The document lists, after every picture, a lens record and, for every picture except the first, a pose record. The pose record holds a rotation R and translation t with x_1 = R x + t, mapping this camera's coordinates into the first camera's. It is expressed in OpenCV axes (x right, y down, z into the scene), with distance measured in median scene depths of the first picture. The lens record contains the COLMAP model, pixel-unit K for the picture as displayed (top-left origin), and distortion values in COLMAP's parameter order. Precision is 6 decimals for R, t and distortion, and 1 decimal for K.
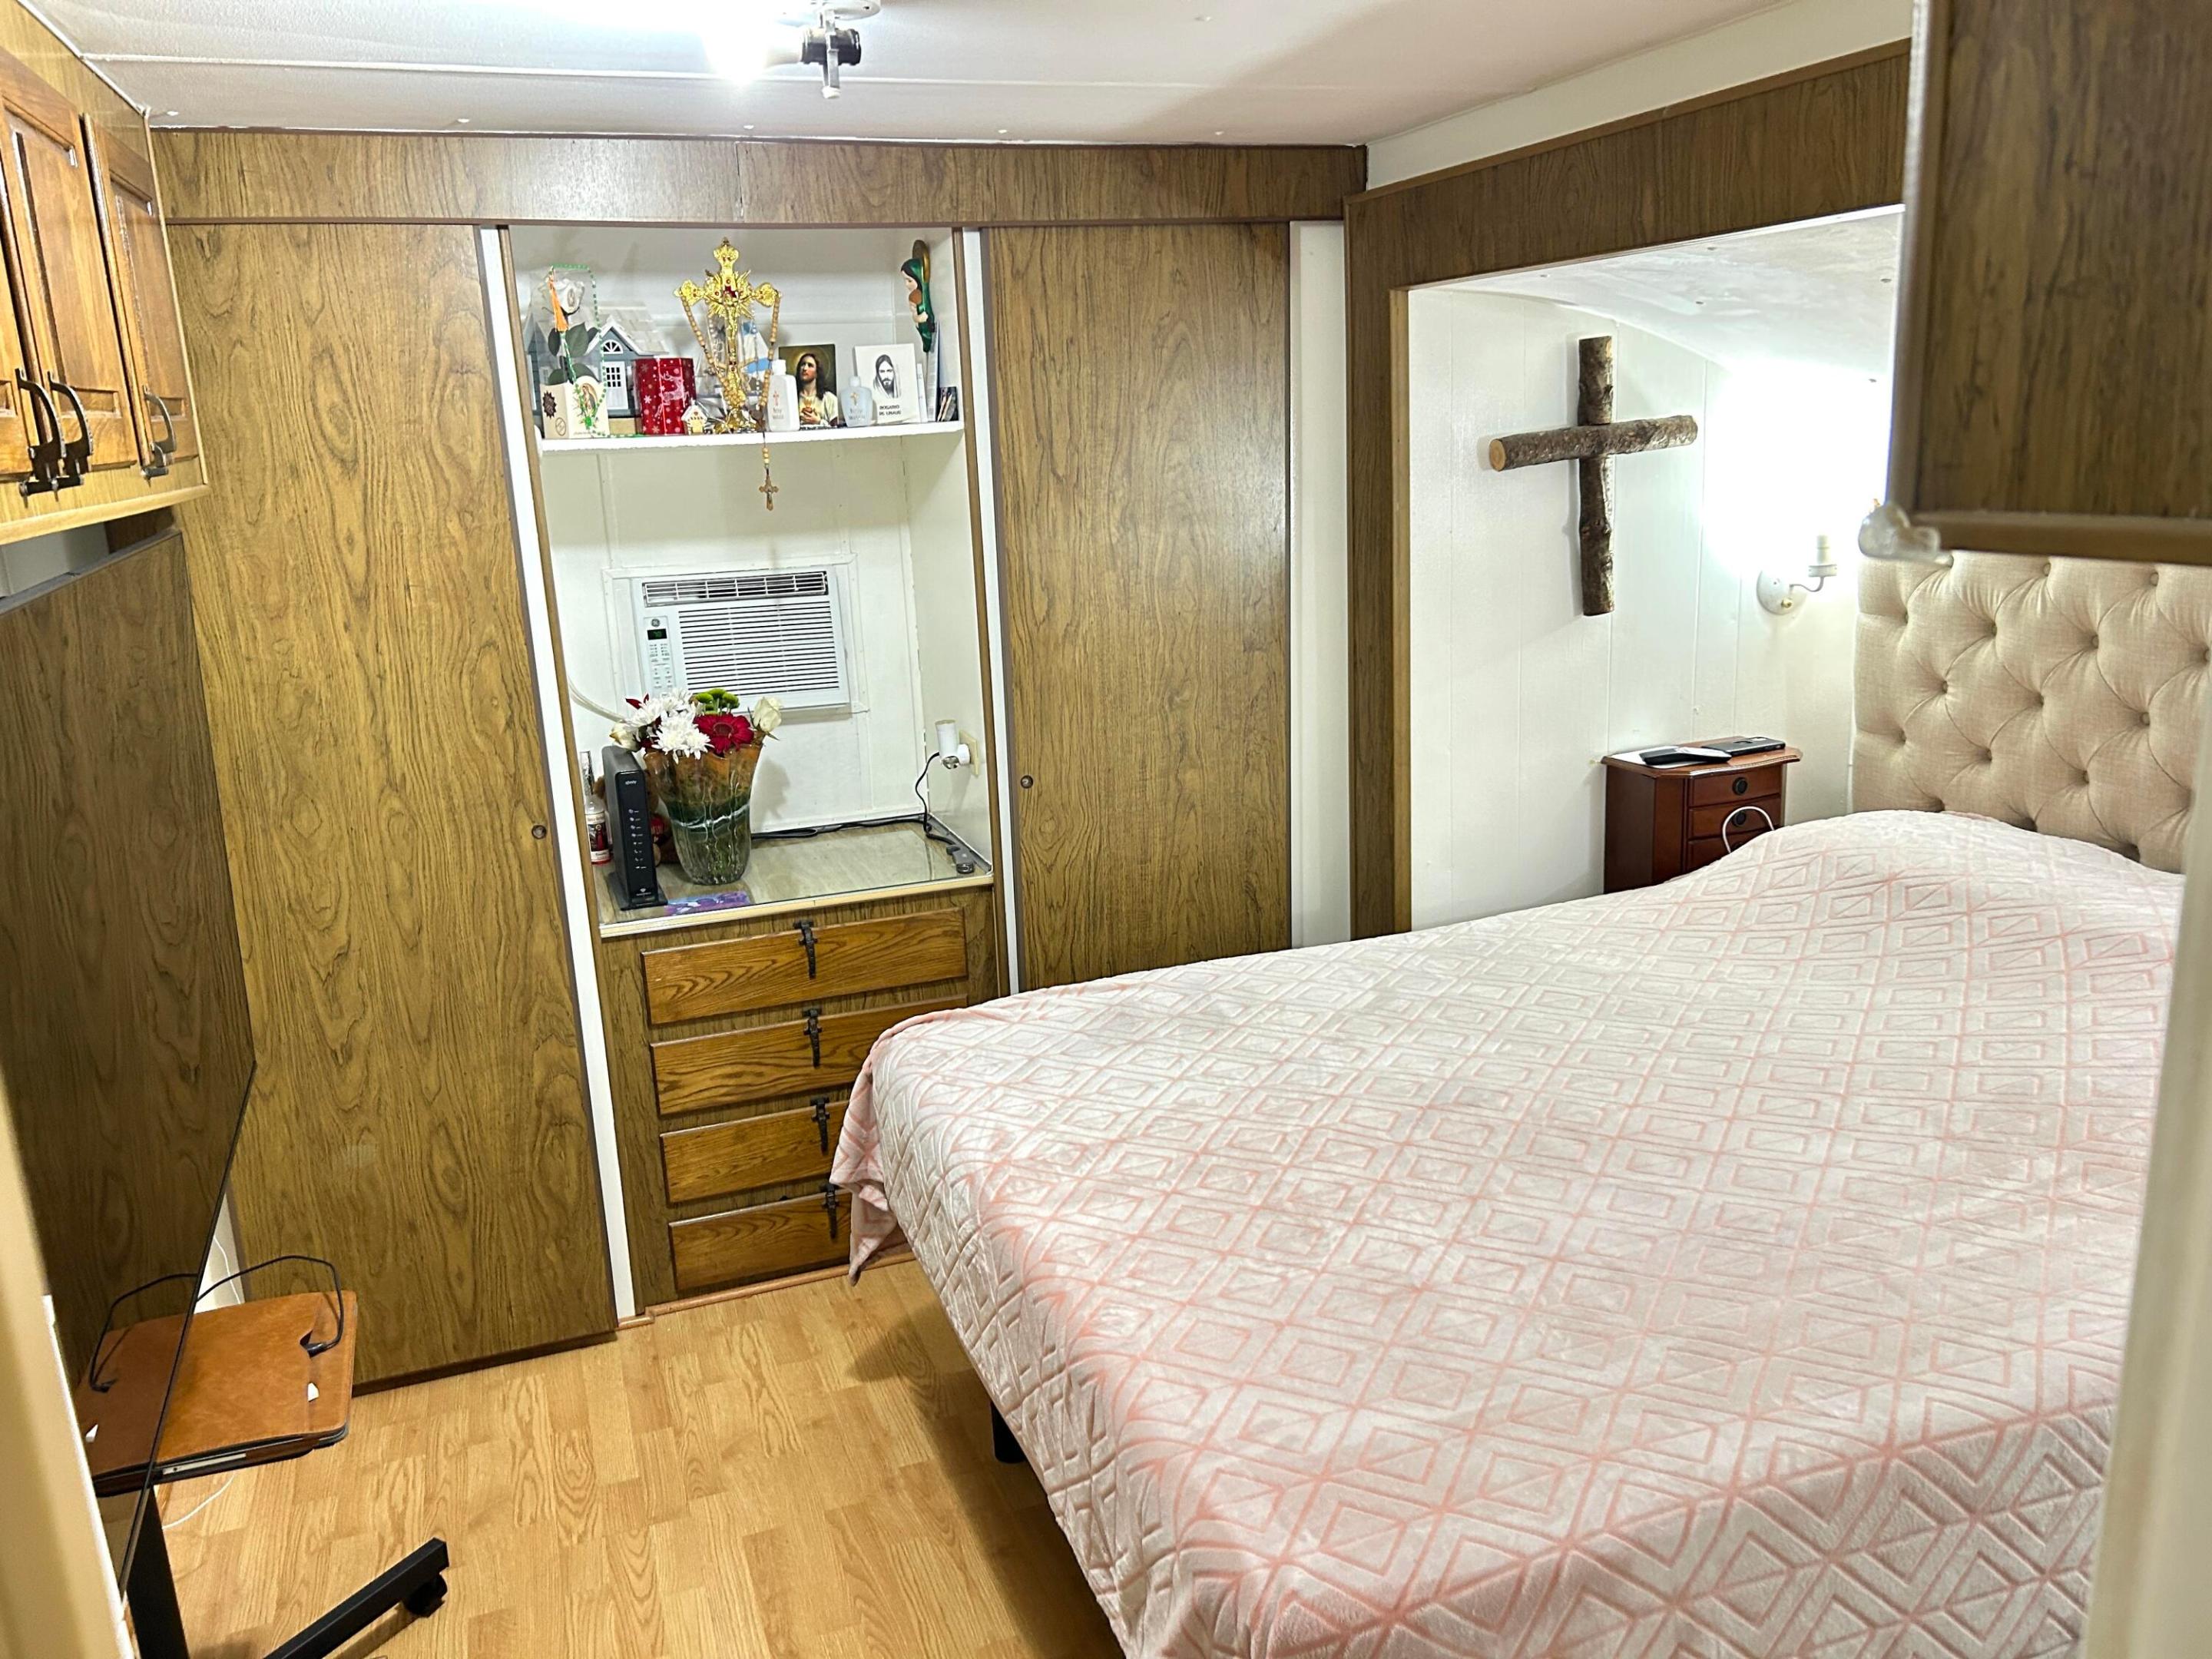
lens RADIAL K [[1645.8, 0, 1105.7], [0, 1645.8, 806.4], [0, 0, 1]] dist [0.041110, -0.055369]
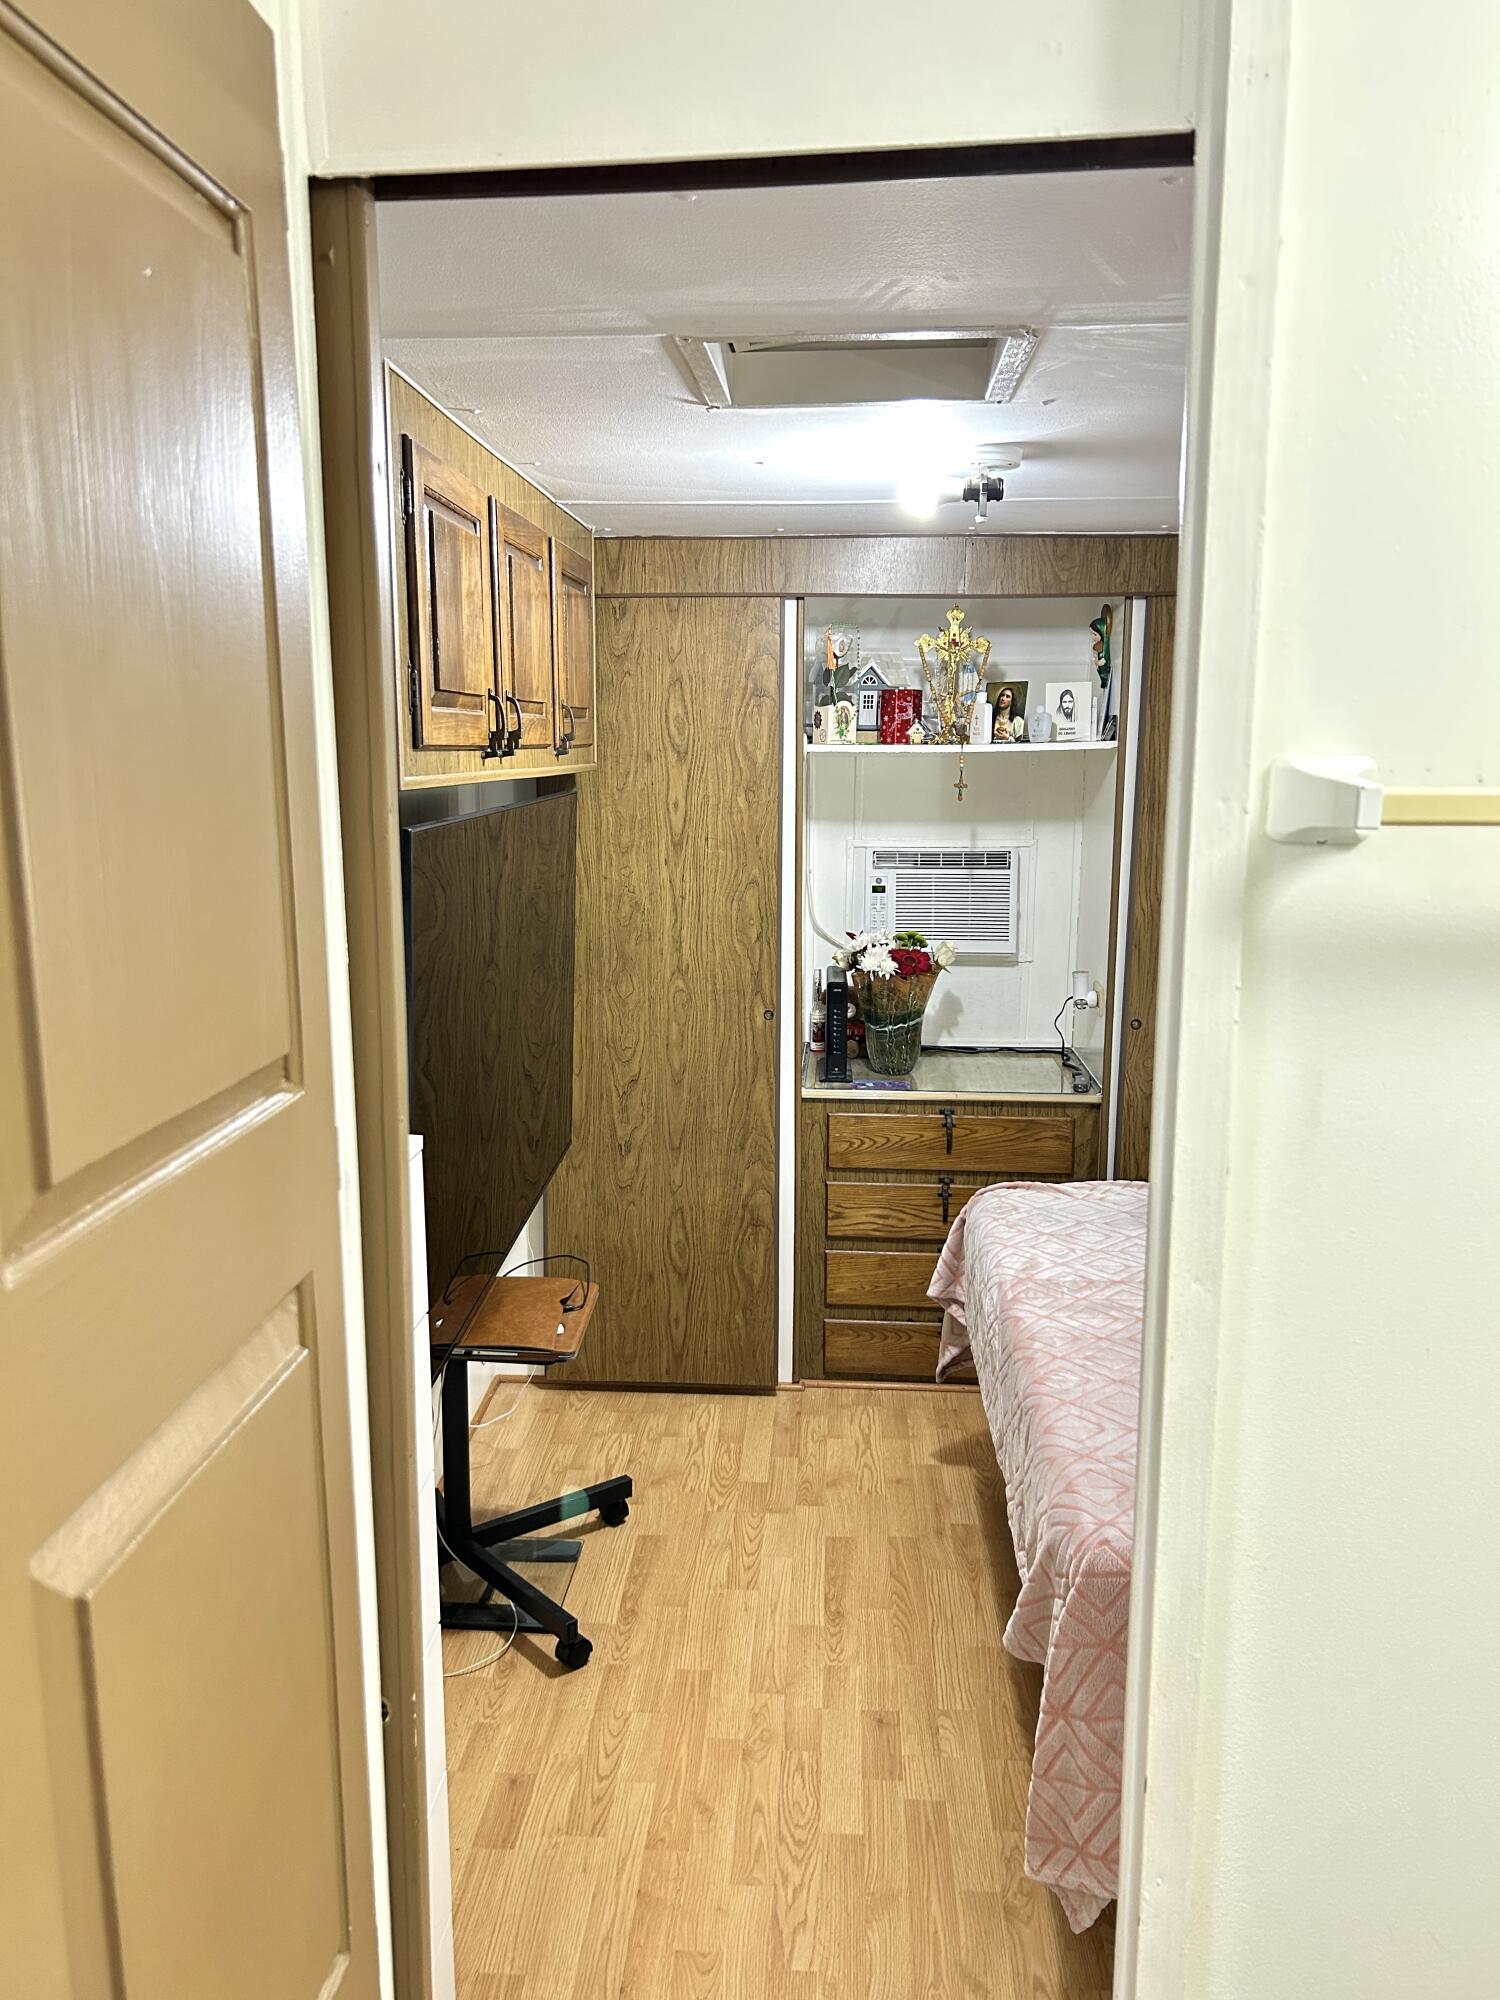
lens RADIAL K [[1500.2, 0, 745.2], [0, 1500.2, 953.7], [0, 0, 1]] dist [0.119471, -0.208503]
pose [[0.910683, 0.097765, -0.401370, 0.152970], [-0.132911, 0.989274, -0.060600, 0.044718], [0.391140, 0.108534, 0.913909, -0.193460]]
